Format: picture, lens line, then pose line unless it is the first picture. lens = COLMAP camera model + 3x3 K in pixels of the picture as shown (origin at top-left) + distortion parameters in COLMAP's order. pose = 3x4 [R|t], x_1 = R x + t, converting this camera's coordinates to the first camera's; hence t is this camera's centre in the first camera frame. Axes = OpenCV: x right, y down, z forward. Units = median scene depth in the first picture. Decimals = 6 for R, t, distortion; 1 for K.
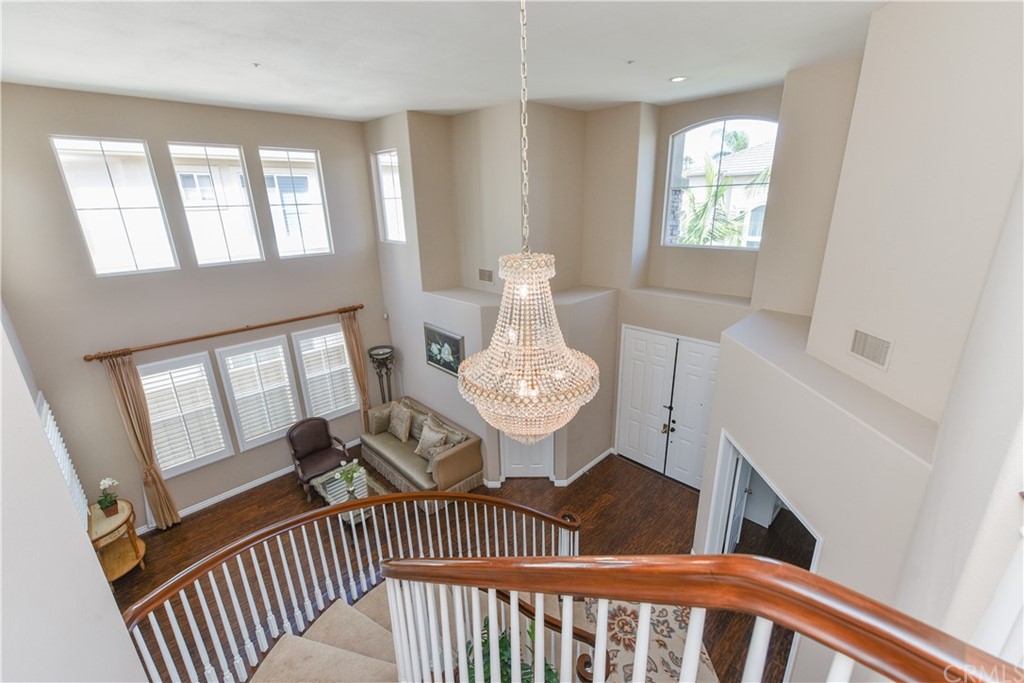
lens RADIAL K [[432.3, 0, 517.4], [0, 432.3, 335.8], [0, 0, 1]] dist [0.005115, -0.002020]
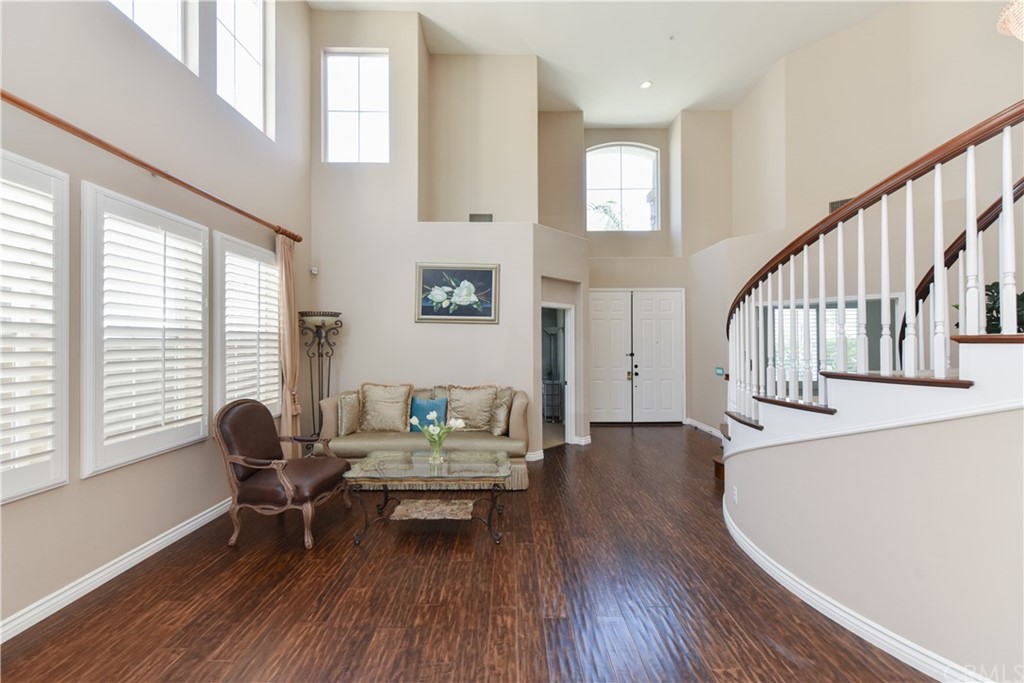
lens RADIAL K [[405.0, 0, 512.0], [0, 405.0, 340.1], [0, 0, 1]] dist [0.005550, -0.000261]
pose [[0.698134, 0.026261, 0.715486, -0.643718], [0.207165, 0.949170, -0.236979, 0.320191], [-0.685341, 0.313667, 0.657207, 0.496157]]
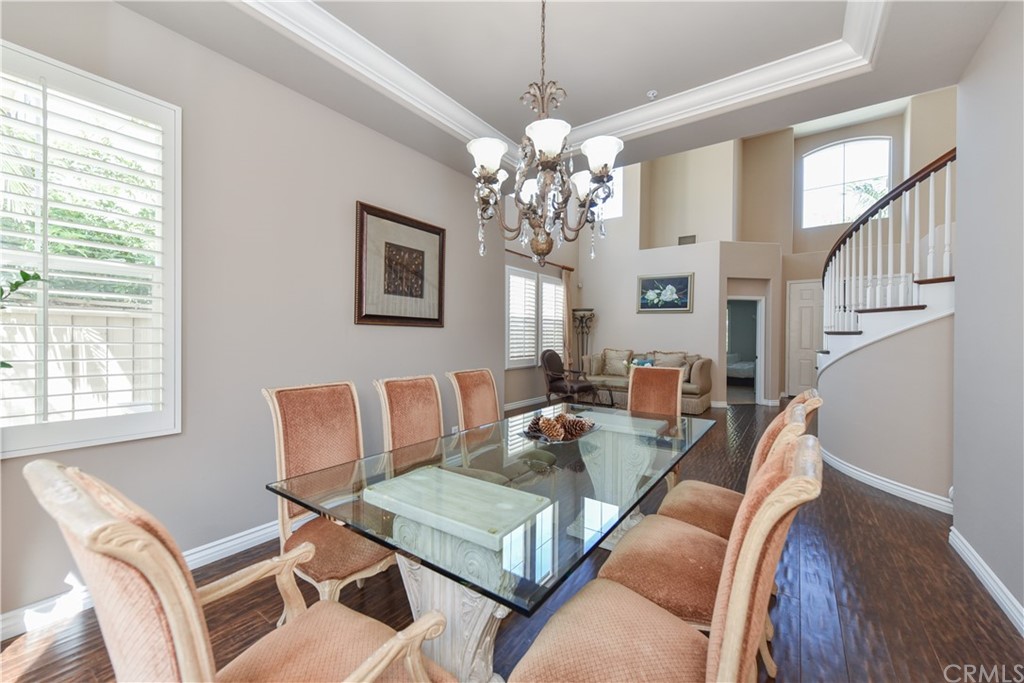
lens RADIAL K [[405.0, 0, 515.5], [0, 405.0, 340.1], [0, 0, 1]] dist [0.005550, -0.000261]
pose [[0.983060, 0.028386, 0.181072, -0.804961], [0.027907, 0.953233, -0.300946, 0.504050], [-0.181146, 0.300901, 0.936293, 0.059975]]
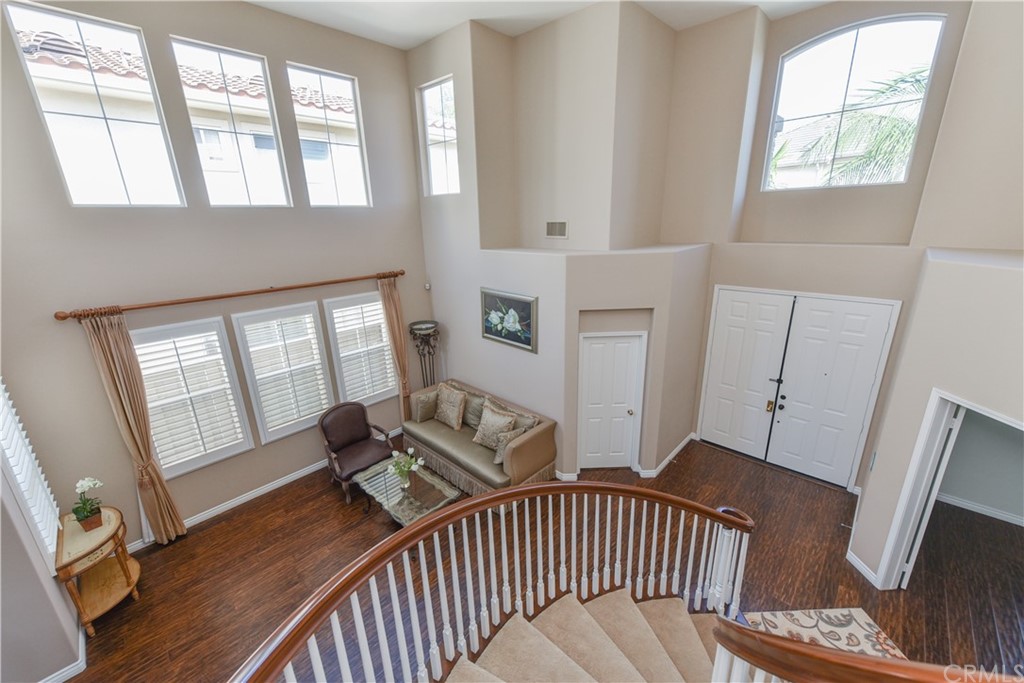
lens RADIAL K [[405.0, 0, 516.8], [0, 405.0, 337.2], [0, 0, 1]] dist [0.005550, -0.000261]
pose [[0.999387, -0.013136, 0.032450, -0.184151], [0.013702, 0.999757, -0.017278, 0.087674], [-0.032216, 0.017712, 0.999324, 0.220261]]
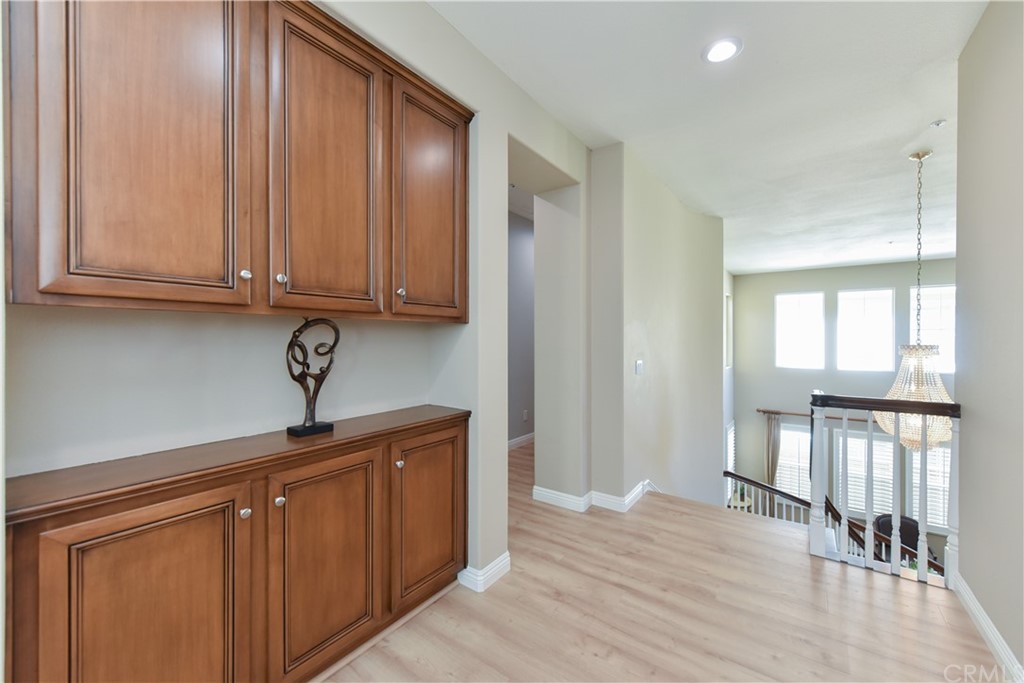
lens RADIAL K [[405.0, 0, 511.6], [0, 405.0, 342.5], [0, 0, 1]] dist [0.005550, -0.000261]
pose [[0.201855, 0.032834, -0.978865, 0.334801], [-0.308458, 0.950709, -0.031719, 0.120859], [0.929574, 0.308341, 0.202034, -0.285339]]
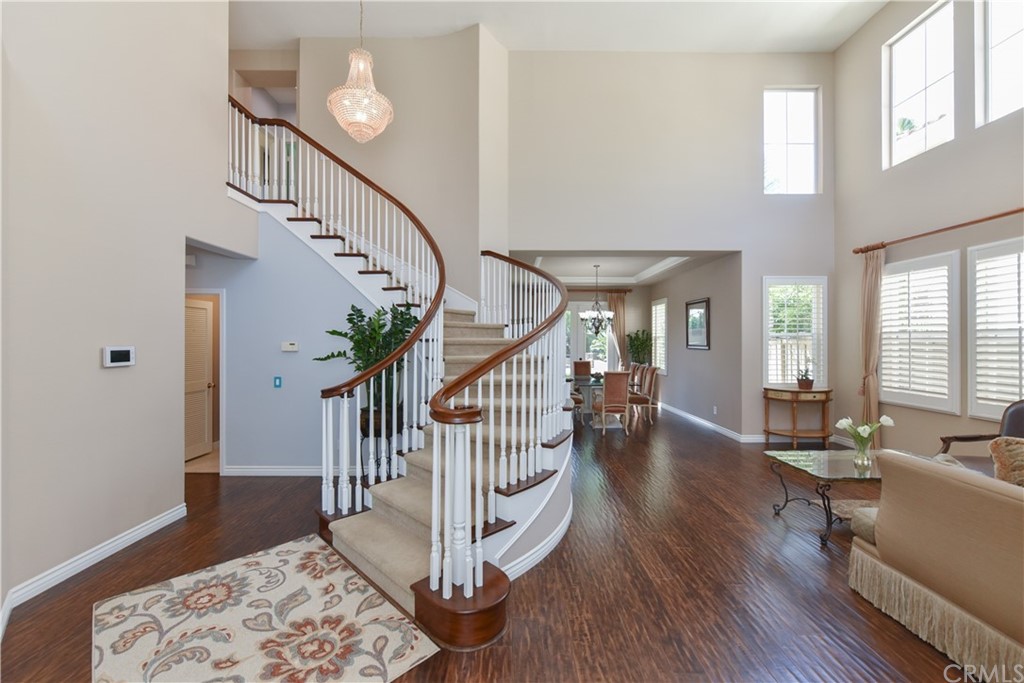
lens RADIAL K [[405.0, 0, 510.0], [0, 405.0, 341.2], [0, 0, 1]] dist [0.005550, -0.000261]
pose [[-0.699834, 0.030690, -0.713646, 0.276615], [-0.199109, 0.951097, 0.236157, 0.157388], [0.685995, 0.307364, -0.659499, 0.912881]]
